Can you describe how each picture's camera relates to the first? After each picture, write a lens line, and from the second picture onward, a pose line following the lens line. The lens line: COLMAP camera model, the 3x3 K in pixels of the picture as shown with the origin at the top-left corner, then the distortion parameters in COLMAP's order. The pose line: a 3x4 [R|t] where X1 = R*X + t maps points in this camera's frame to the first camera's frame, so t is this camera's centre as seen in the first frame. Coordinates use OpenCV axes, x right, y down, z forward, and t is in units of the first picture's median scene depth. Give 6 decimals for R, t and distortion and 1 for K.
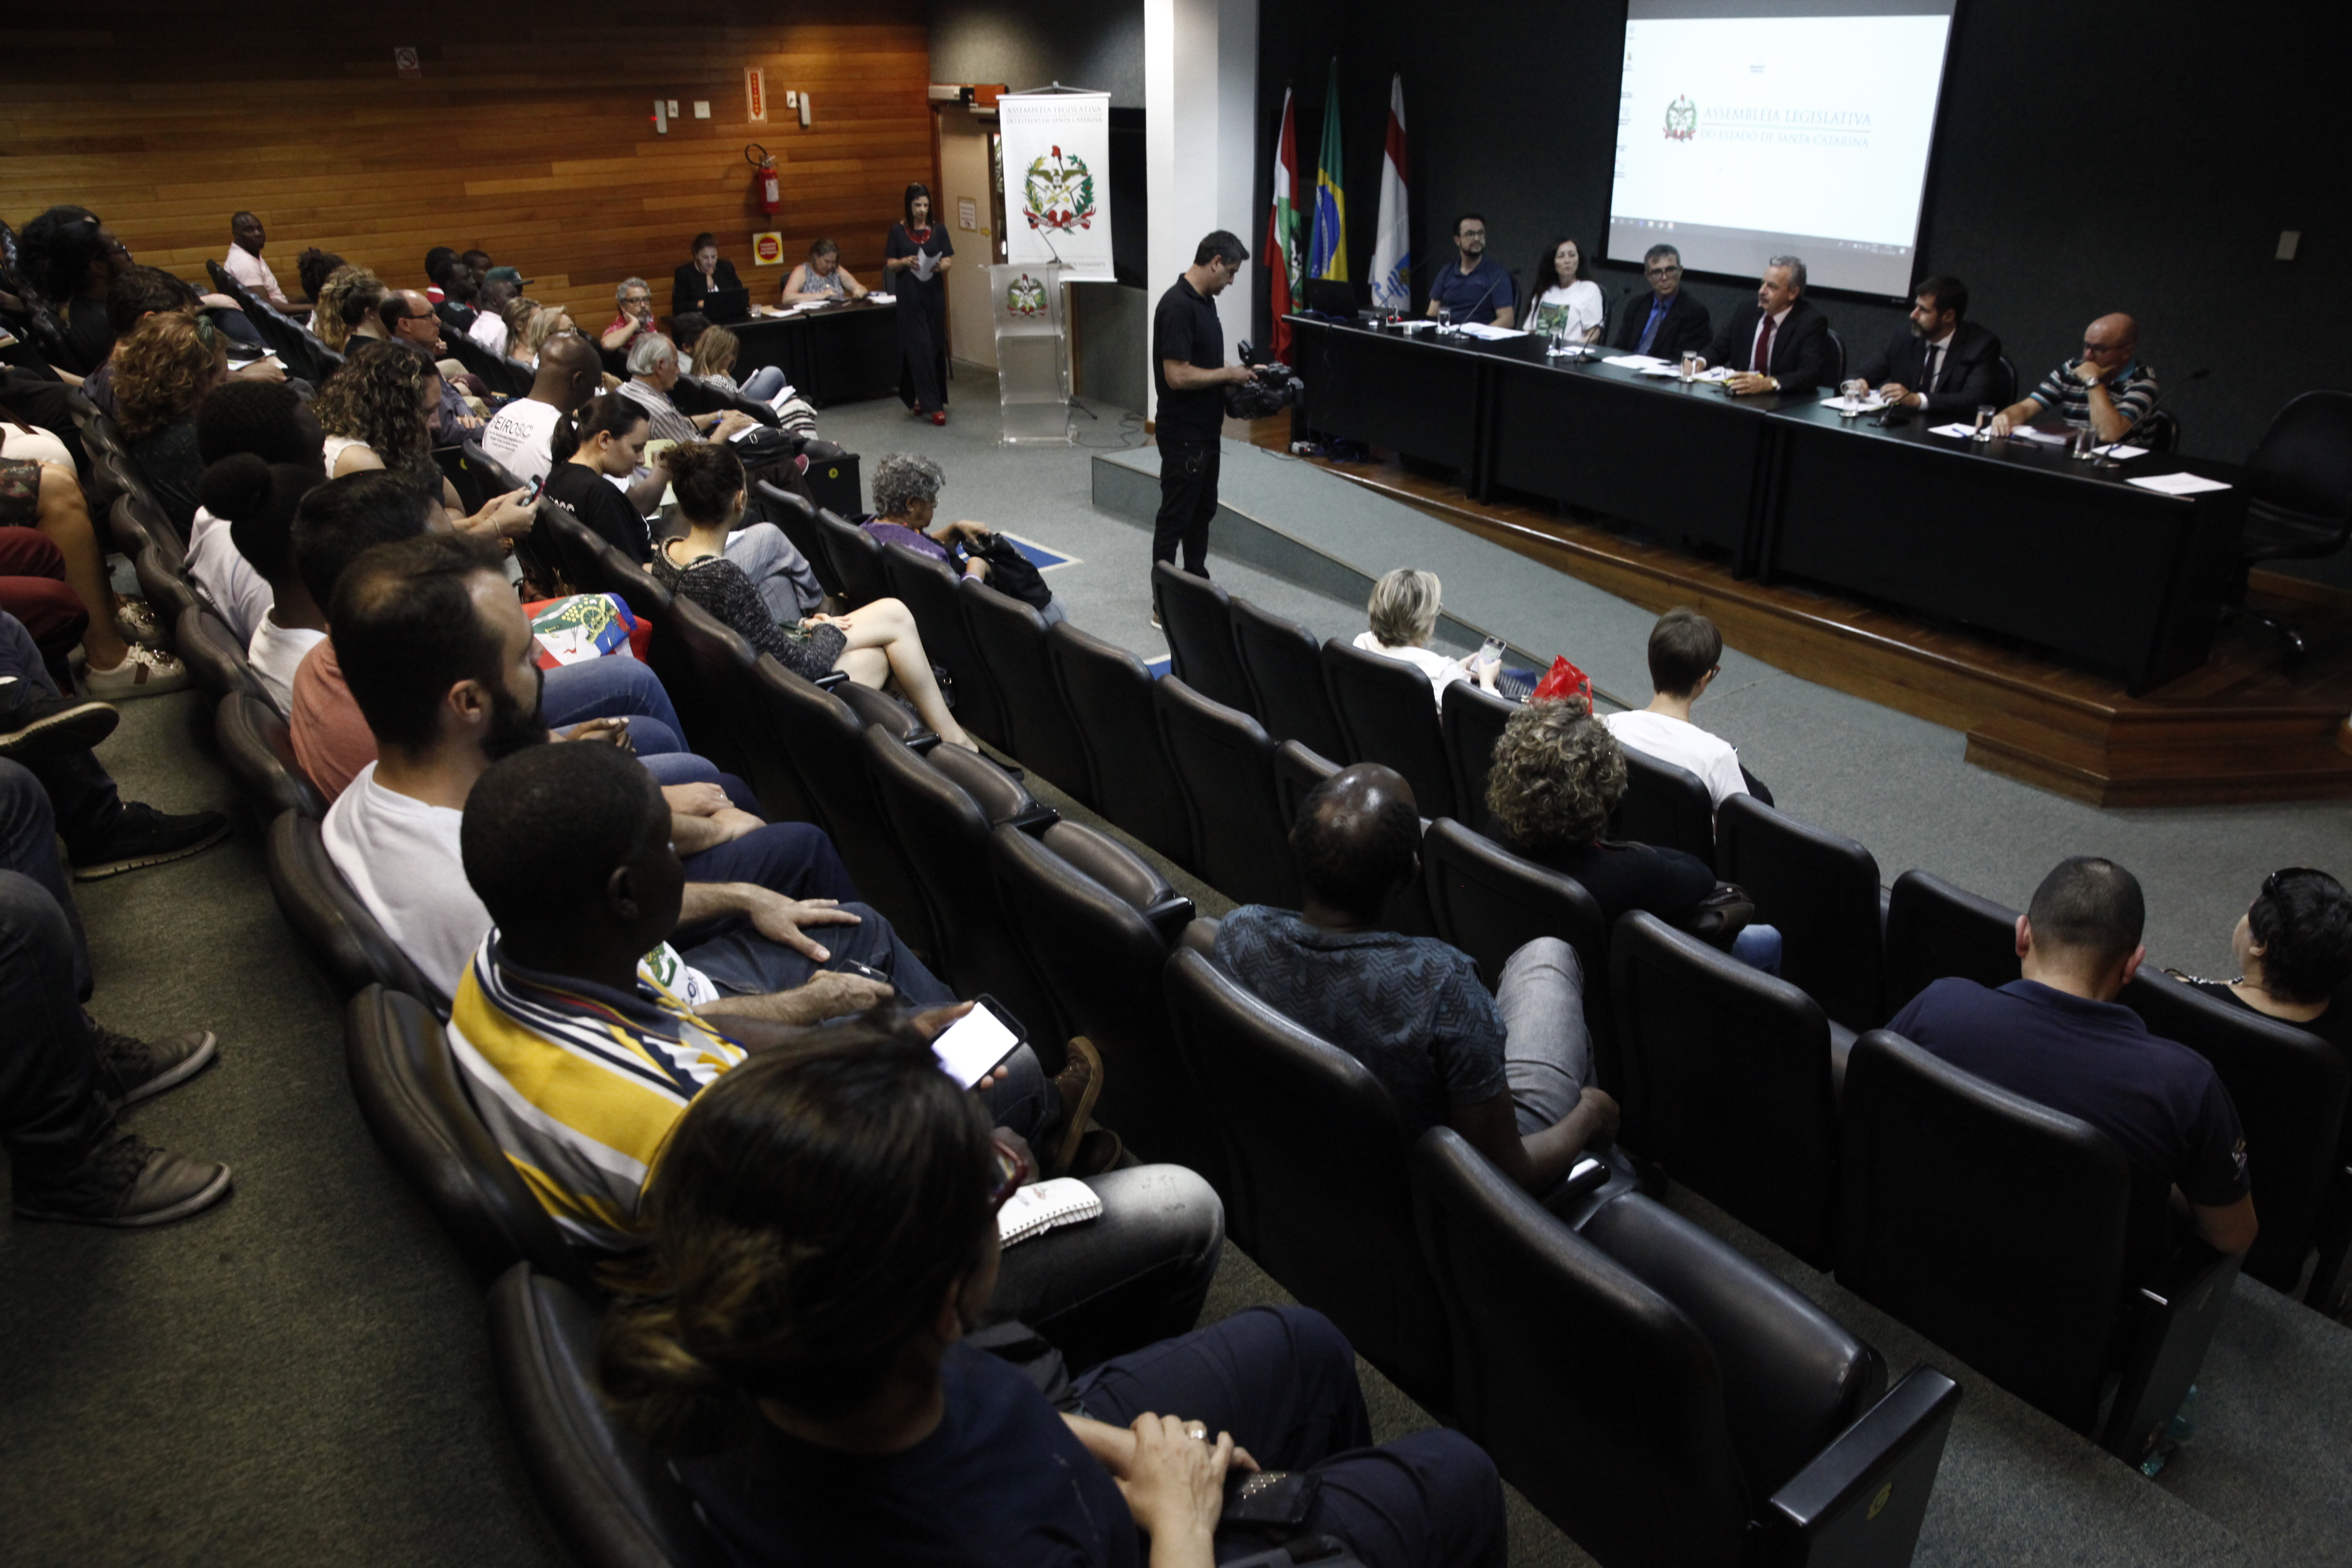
lens RADIAL K [[1580.5, 0, 1176.9], [0, 1580.5, 800.4], [0, 0, 1]] dist [-0.085438, 0.035364]
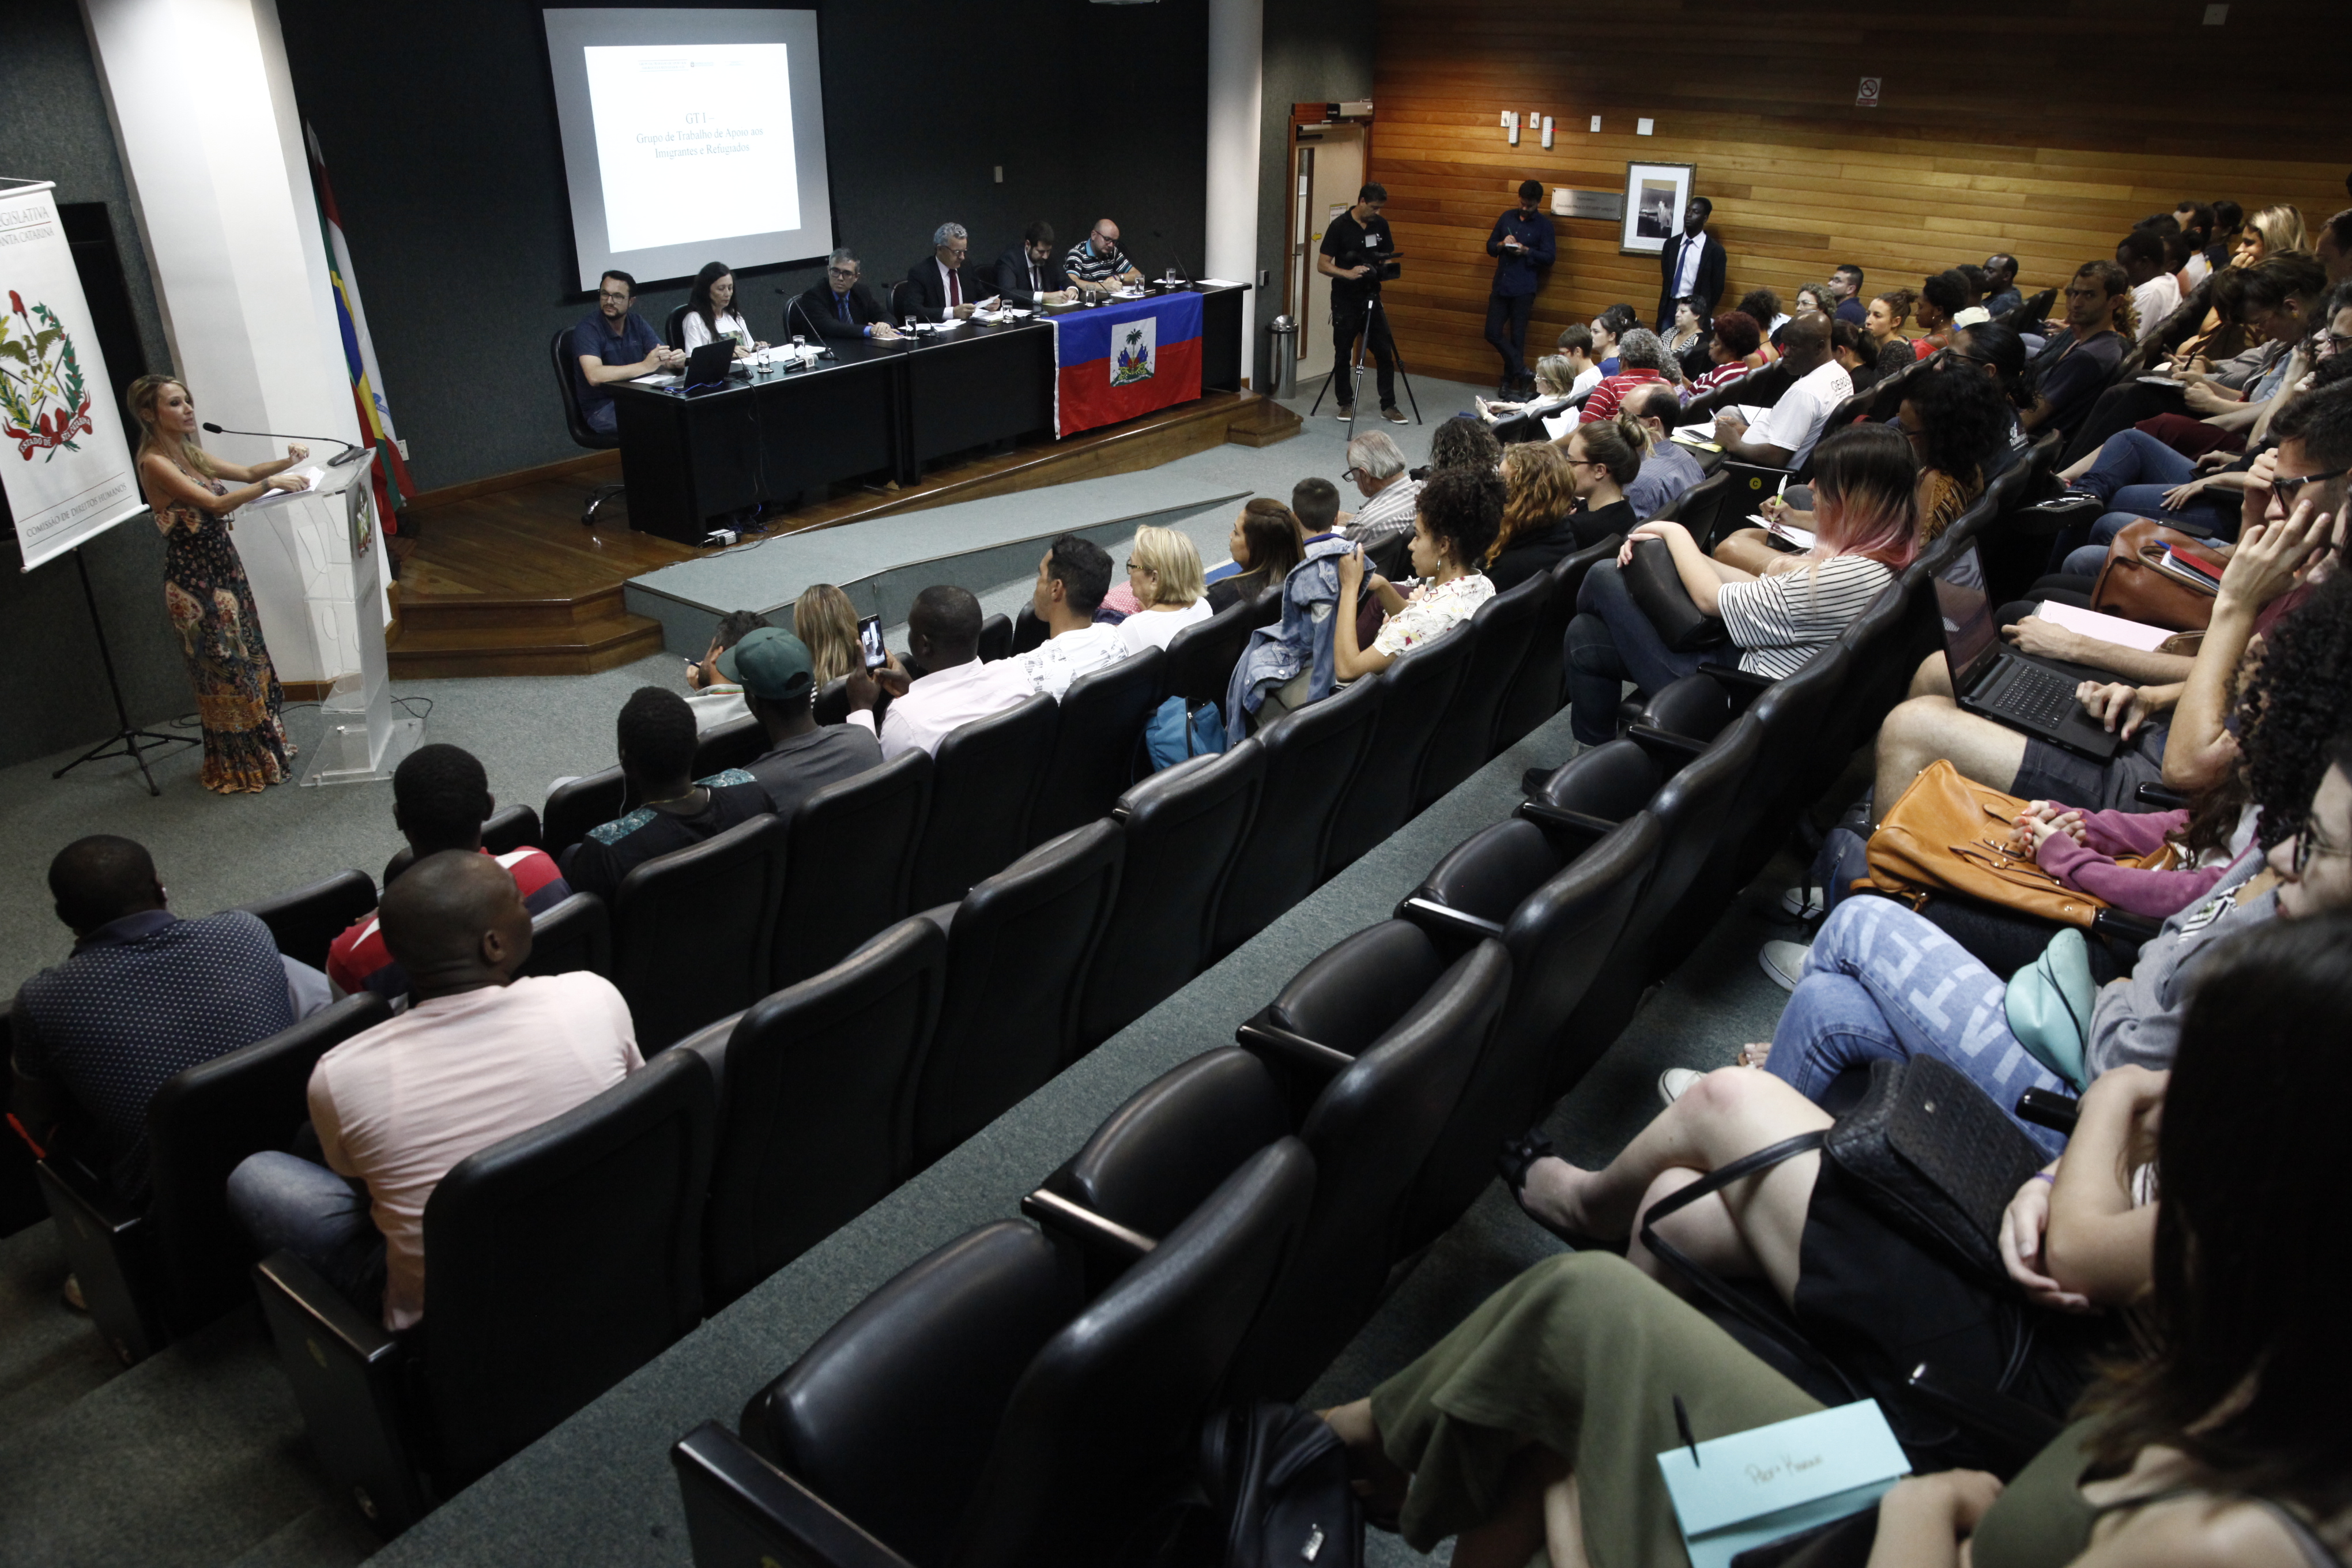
lens RADIAL K [[1580.5, 0, 1163.9], [0, 1580.5, 797.6], [0, 0, 1]] dist [-0.085438, 0.035364]
pose [[-0.303995, -0.408683, 0.860561, -0.839557], [0.411498, 0.758369, 0.505515, -0.476162], [-0.859218, 0.507793, -0.062369, 0.965619]]
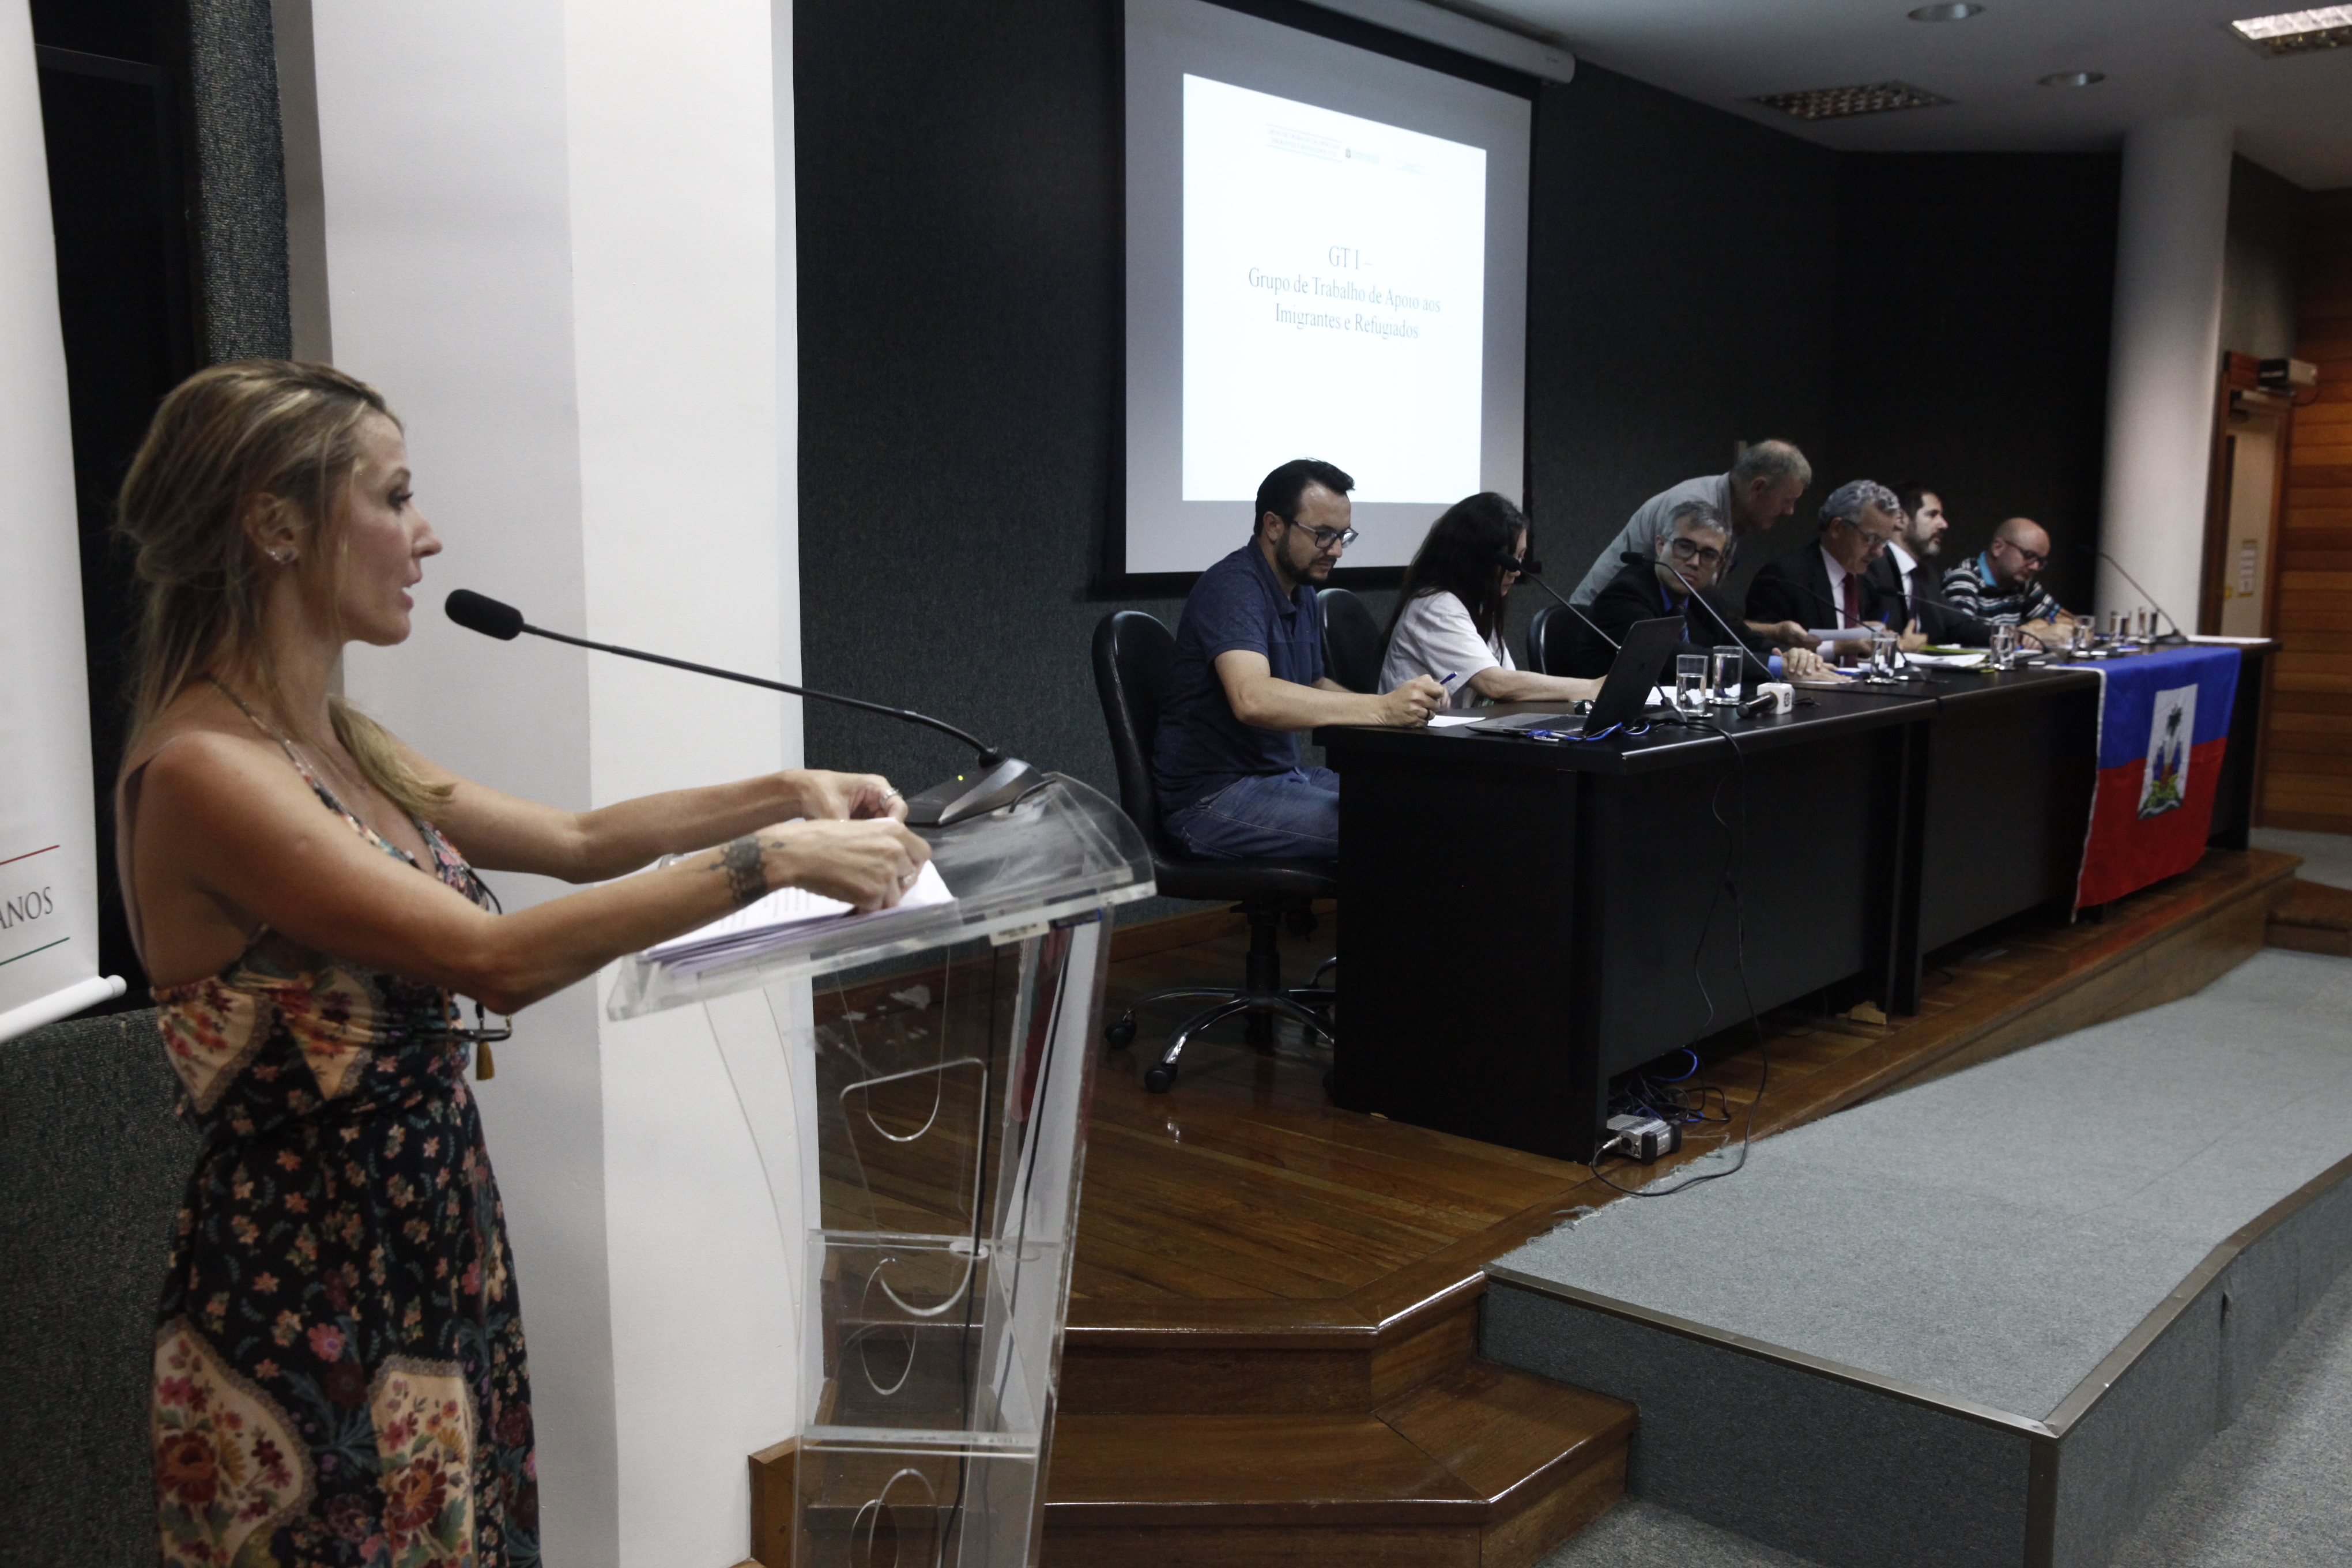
lens RADIAL K [[2015.1, 0, 1174.0], [0, 2015.1, 793.2], [0, 0, 1]] dist [-0.044139, 0.077310]
pose [[-0.223983, -0.119896, 0.967190, -0.300183], [0.423378, 0.881901, 0.207370, -0.431153], [-0.877828, 0.455934, -0.146770, 1.167812]]
